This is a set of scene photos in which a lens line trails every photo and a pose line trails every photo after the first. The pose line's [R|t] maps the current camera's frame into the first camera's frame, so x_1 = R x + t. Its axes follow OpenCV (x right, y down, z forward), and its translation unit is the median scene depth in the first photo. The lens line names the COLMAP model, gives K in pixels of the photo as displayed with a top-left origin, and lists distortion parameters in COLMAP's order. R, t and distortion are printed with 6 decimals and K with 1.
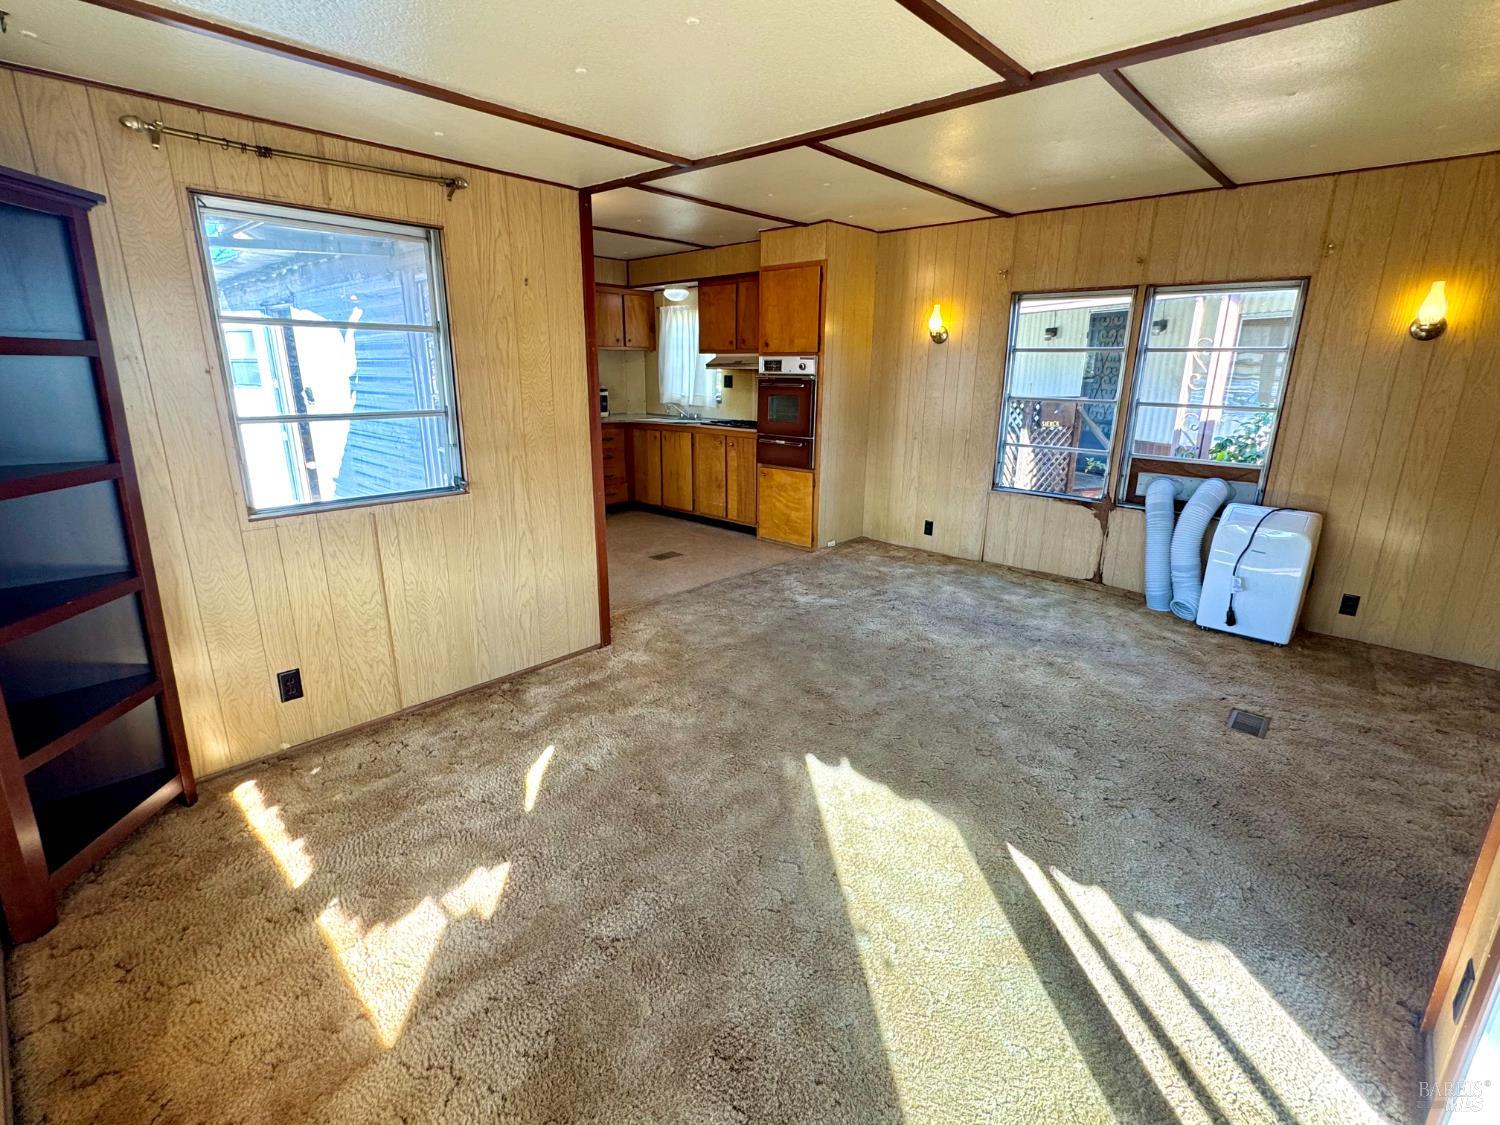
lens RADIAL K [[698.7, 0, 749.5], [0, 698.7, 558.1], [0, 0, 1]] dist [-0.000770, -0.000056]
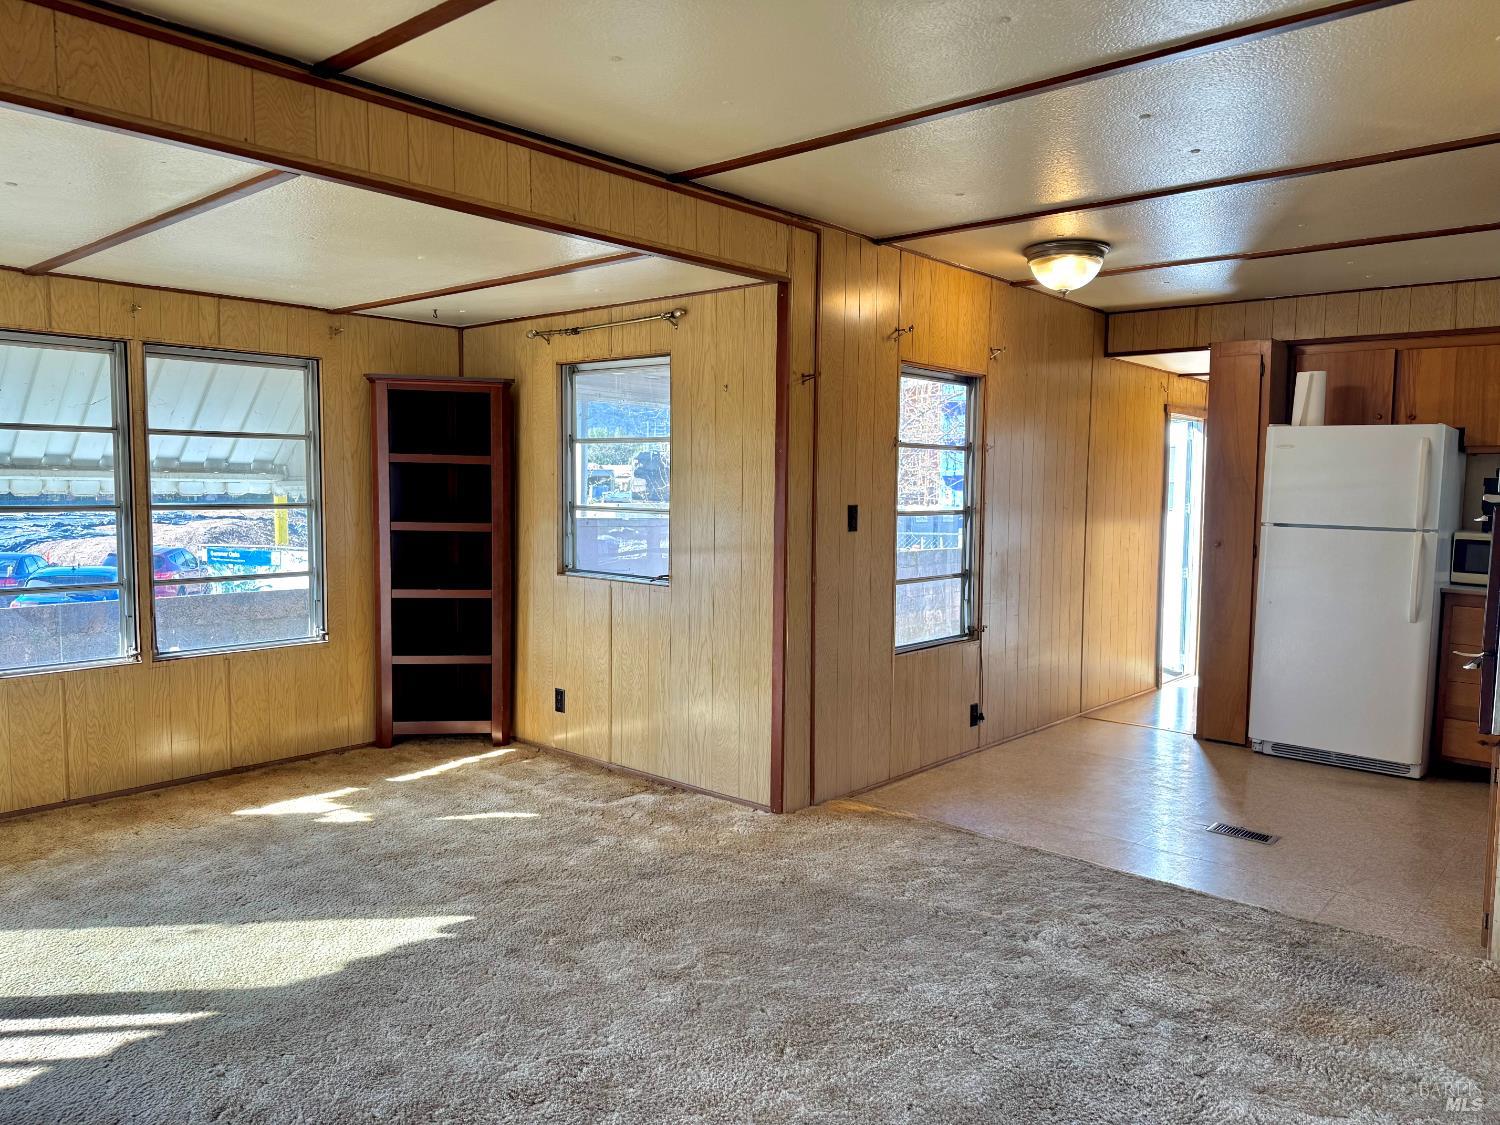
lens RADIAL K [[1048.1, 0, 750.0], [0, 1048.1, 562.5], [0, 0, 1]] dist [0.071314, -0.105357]
pose [[0.027122, 0.065703, -0.997471, 0.609826], [-0.280988, 0.958107, 0.055470, -0.129781], [0.959328, 0.278773, 0.044448, 0.536019]]
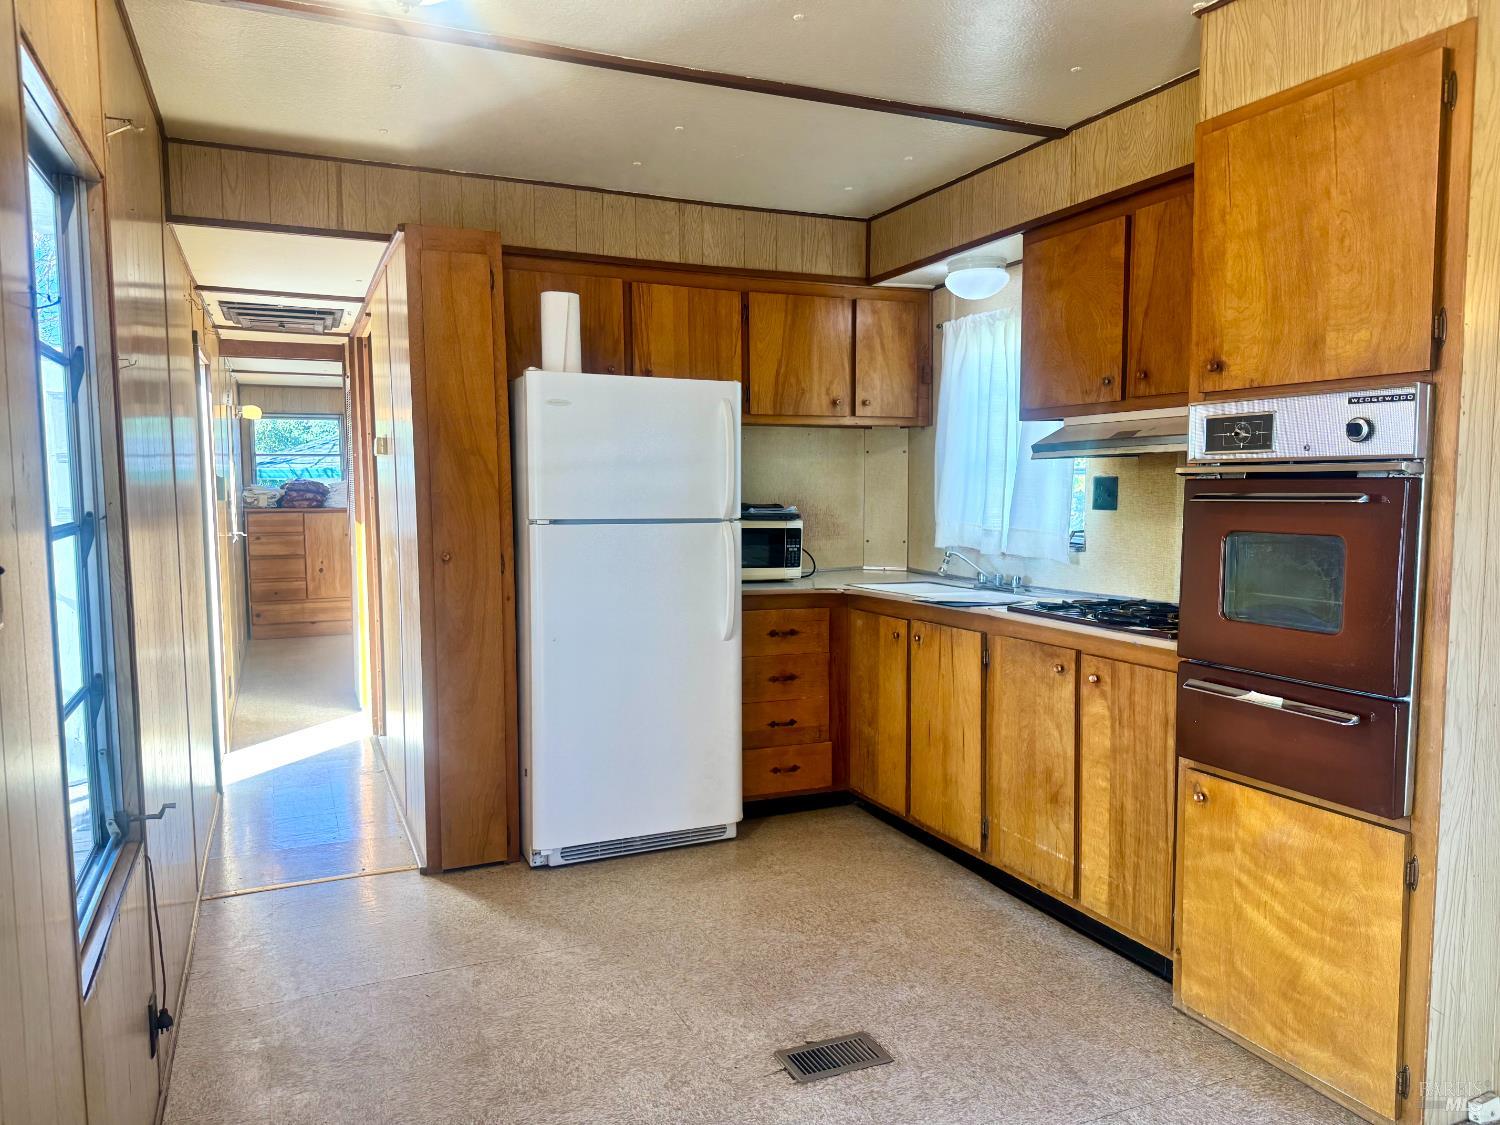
lens RADIAL K [[1048.1, 0, 750.0], [0, 1048.1, 562.5], [0, 0, 1]] dist [0.071314, -0.105357]
pose [[0.918798, 0.017261, -0.394351, 0.020571], [-0.092595, 0.980592, -0.172814, -0.122737], [0.383714, 0.195296, 0.902564, 0.513392]]
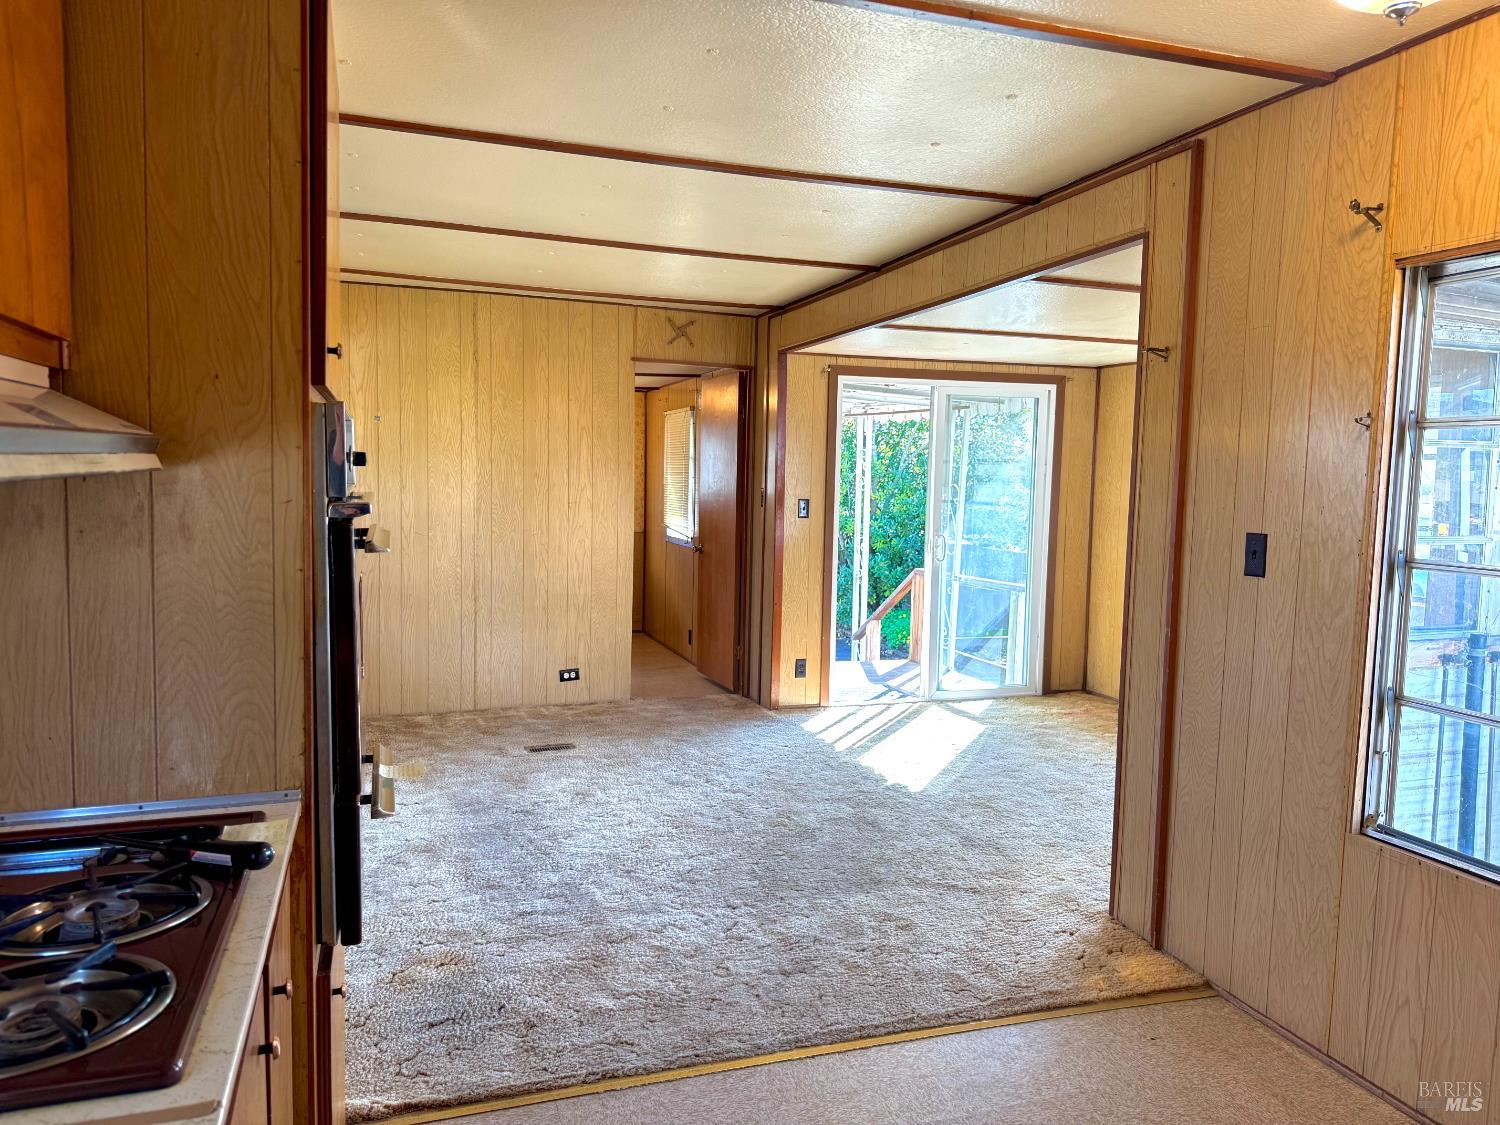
lens RADIAL K [[1045.5, 0, 757.5], [0, 1045.5, 551.5], [0, 0, 1]] dist [0.144732, -0.204757]
pose [[-0.886043, -0.067365, 0.458683, -0.212120], [0.090862, 0.944964, 0.314303, -0.322044], [-0.454612, 0.320162, -0.831158, 1.164185]]
